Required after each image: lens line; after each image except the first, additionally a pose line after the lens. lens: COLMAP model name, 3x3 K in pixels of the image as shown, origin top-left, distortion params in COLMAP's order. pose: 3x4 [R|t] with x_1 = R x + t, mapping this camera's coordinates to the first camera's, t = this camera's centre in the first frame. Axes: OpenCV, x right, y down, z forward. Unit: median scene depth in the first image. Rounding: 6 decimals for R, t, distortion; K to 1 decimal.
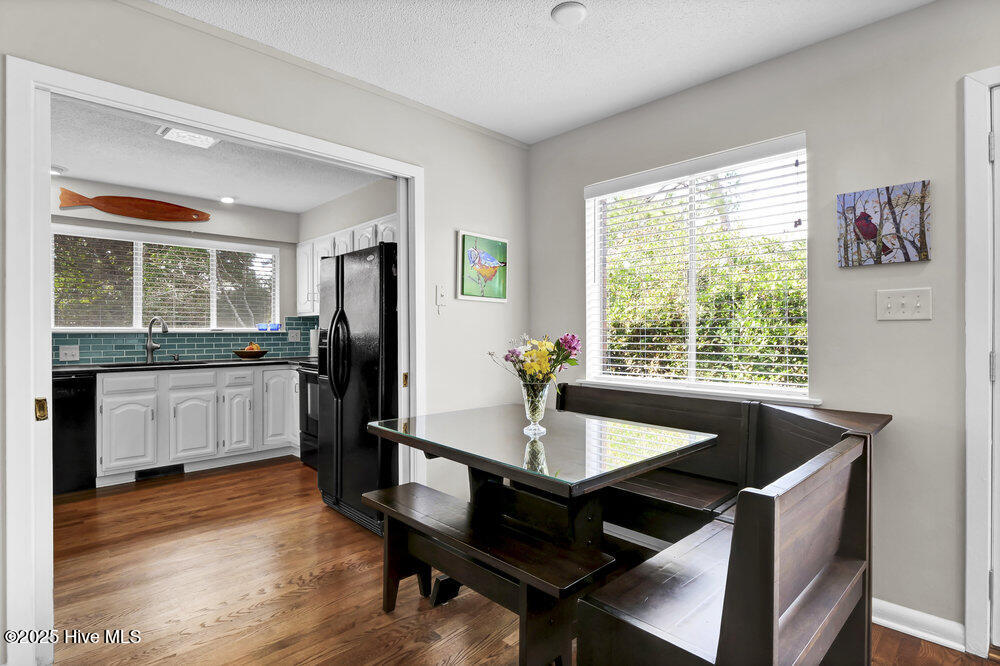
lens RADIAL K [[505.9, 0, 507.8], [0, 505.9, 331.6], [0, 0, 1]] dist [-0.007314, -0.003057]
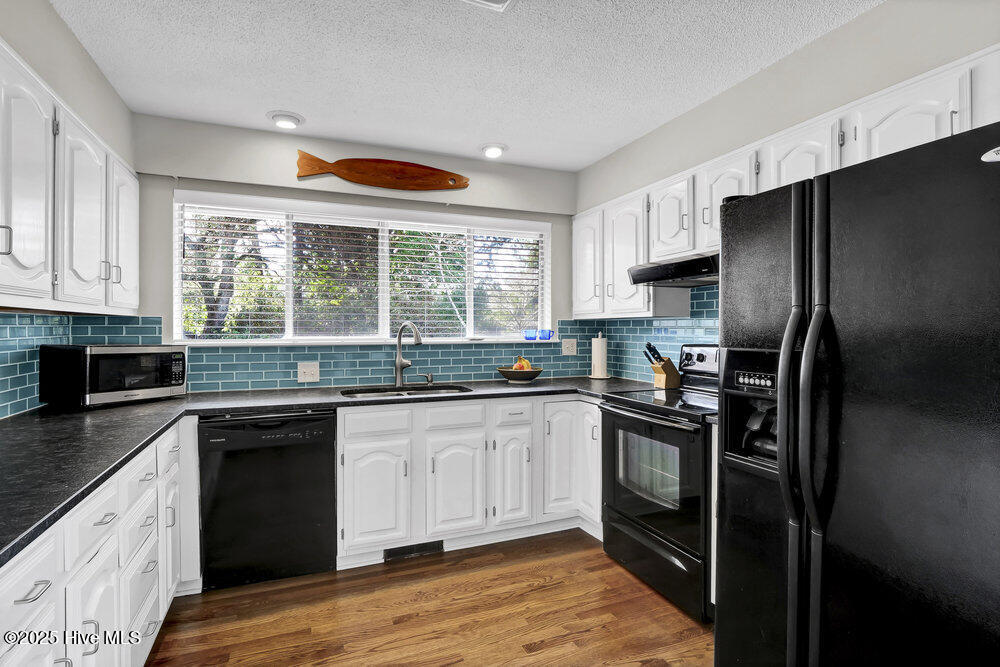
lens RADIAL K [[505.9, 0, 503.7], [0, 505.9, 333.2], [0, 0, 1]] dist [-0.007314, -0.003057]
pose [[0.927580, 0.004236, -0.373601, -0.295560], [-0.001032, 0.999961, 0.008775, -0.020317], [0.373624, -0.007754, 0.927548, 0.376580]]
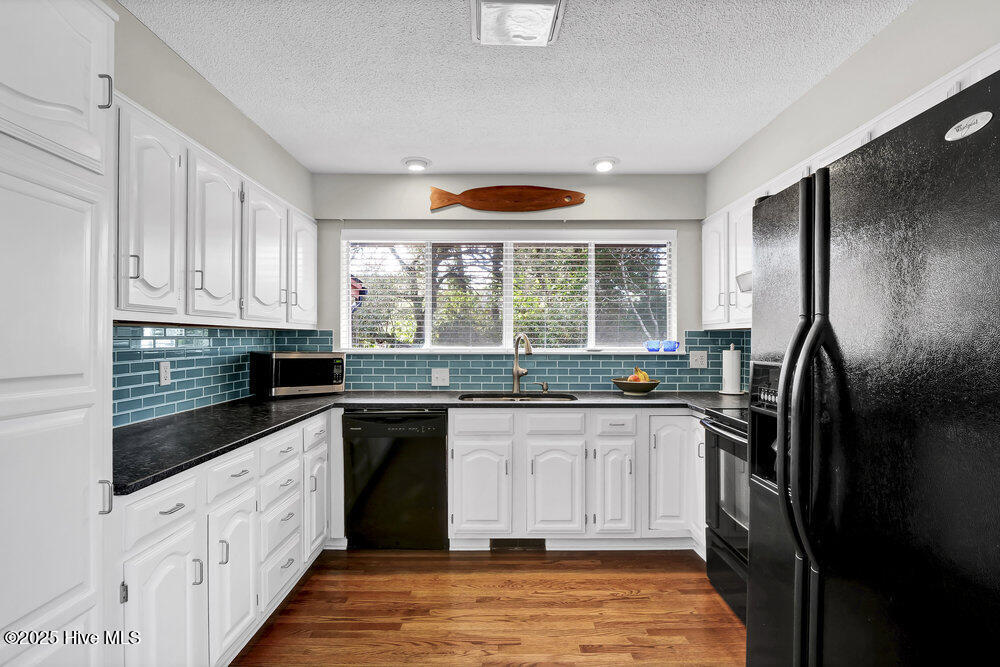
lens RADIAL K [[505.9, 0, 501.3], [0, 505.9, 341.9], [0, 0, 1]] dist [-0.007314, -0.003057]
pose [[0.714520, 0.005246, -0.699596, -0.171907], [-0.002457, 0.999985, 0.004989, -0.021019], [0.699611, -0.001846, 0.714521, 0.413858]]
